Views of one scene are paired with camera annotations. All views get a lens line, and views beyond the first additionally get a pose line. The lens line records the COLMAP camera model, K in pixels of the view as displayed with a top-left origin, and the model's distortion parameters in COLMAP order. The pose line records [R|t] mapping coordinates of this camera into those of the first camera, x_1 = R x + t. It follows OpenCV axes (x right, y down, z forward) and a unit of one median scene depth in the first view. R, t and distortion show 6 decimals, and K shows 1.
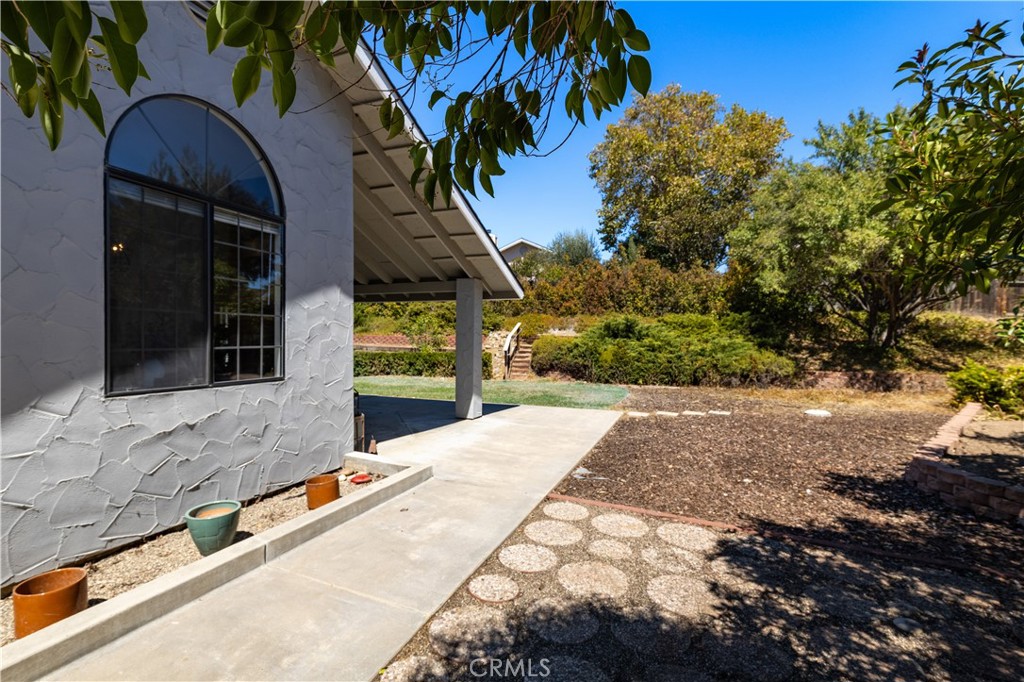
lens RADIAL K [[462.4, 0, 504.5], [0, 462.4, 342.5], [0, 0, 1]] dist [0.009535, -0.001733]
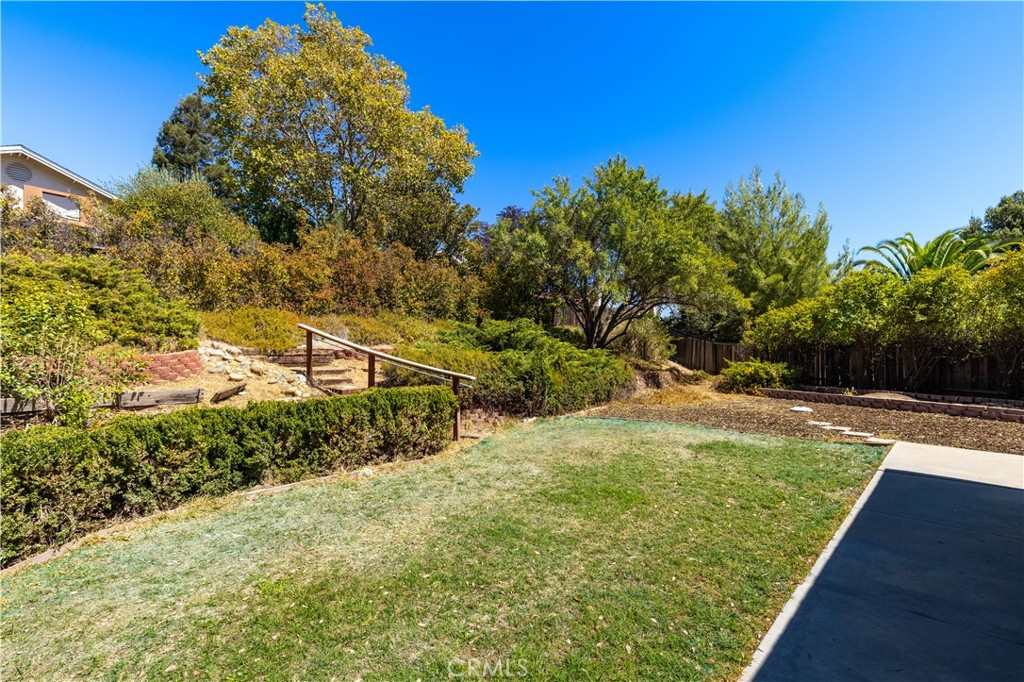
lens RADIAL K [[462.4, 0, 509.1], [0, 462.4, 342.4], [0, 0, 1]] dist [0.009535, -0.001733]
pose [[0.376178, -0.003784, 0.926540, -0.440522], [0.023183, 0.999717, -0.005330, -0.018804], [-0.926257, 0.023485, 0.376159, 0.787592]]
